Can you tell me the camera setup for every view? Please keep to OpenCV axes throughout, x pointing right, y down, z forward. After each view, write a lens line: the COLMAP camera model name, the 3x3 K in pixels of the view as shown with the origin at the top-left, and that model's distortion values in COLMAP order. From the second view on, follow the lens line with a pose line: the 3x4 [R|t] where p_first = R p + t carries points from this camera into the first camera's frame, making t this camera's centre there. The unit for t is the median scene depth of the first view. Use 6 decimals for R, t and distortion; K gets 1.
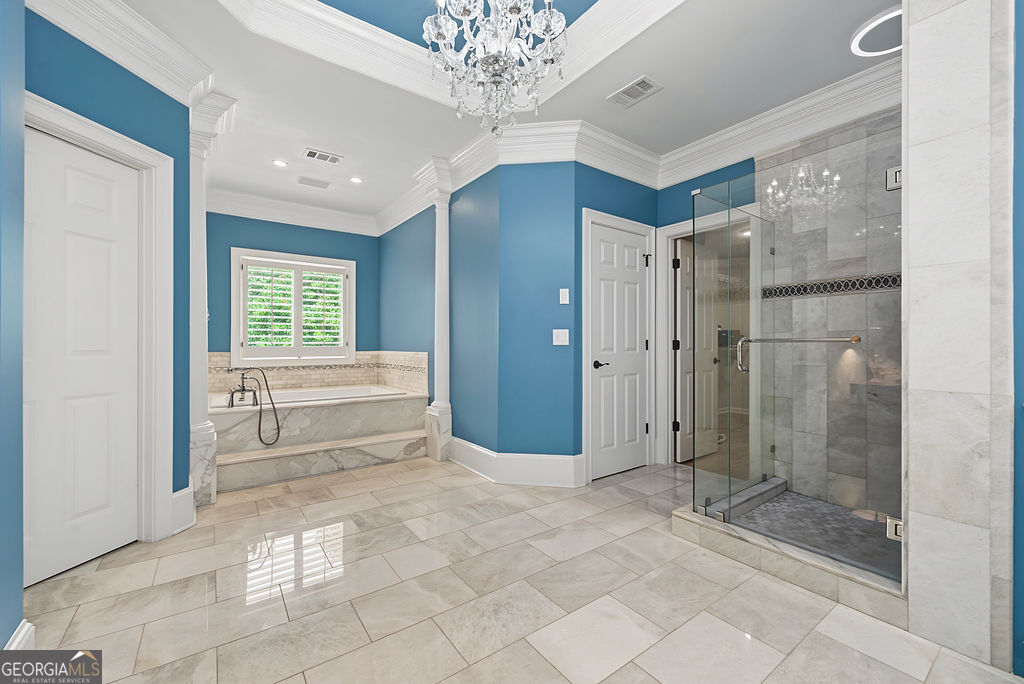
lens RADIAL K [[416.4, 0, 517.1], [0, 416.4, 347.3], [0, 0, 1]] dist [-0.007929, 0.002242]
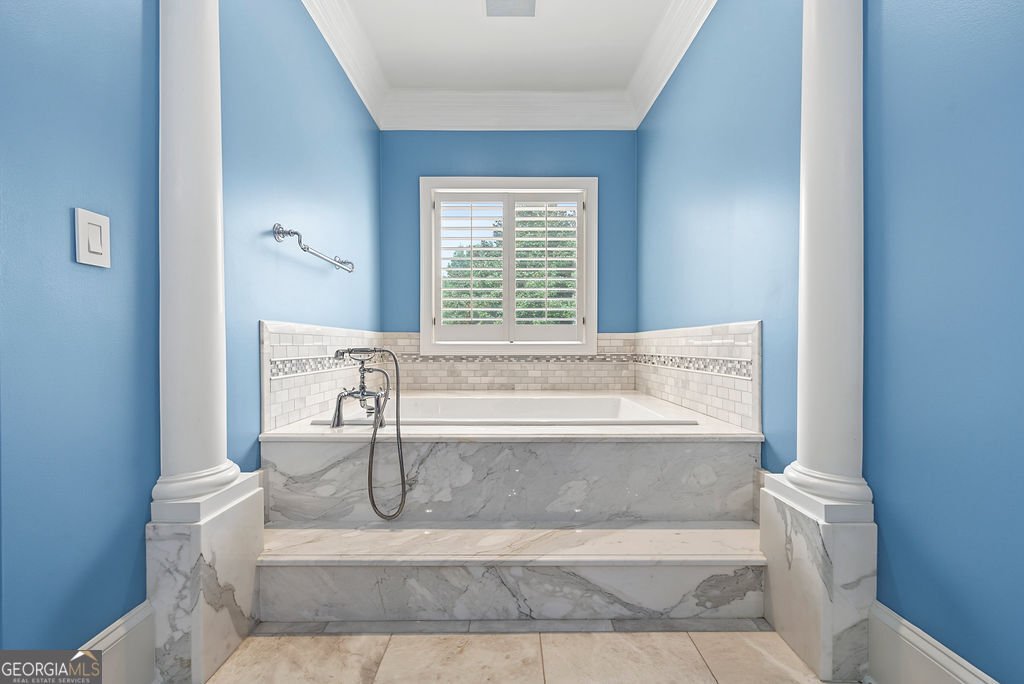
lens RADIAL K [[416.4, 0, 513.0], [0, 416.4, 347.3], [0, 0, 1]] dist [-0.007929, 0.002242]
pose [[0.808833, 0.004232, -0.588023, -0.186408], [-0.005051, 0.999987, 0.000250, 0.039761], [0.588016, 0.002768, 0.808844, 0.606931]]
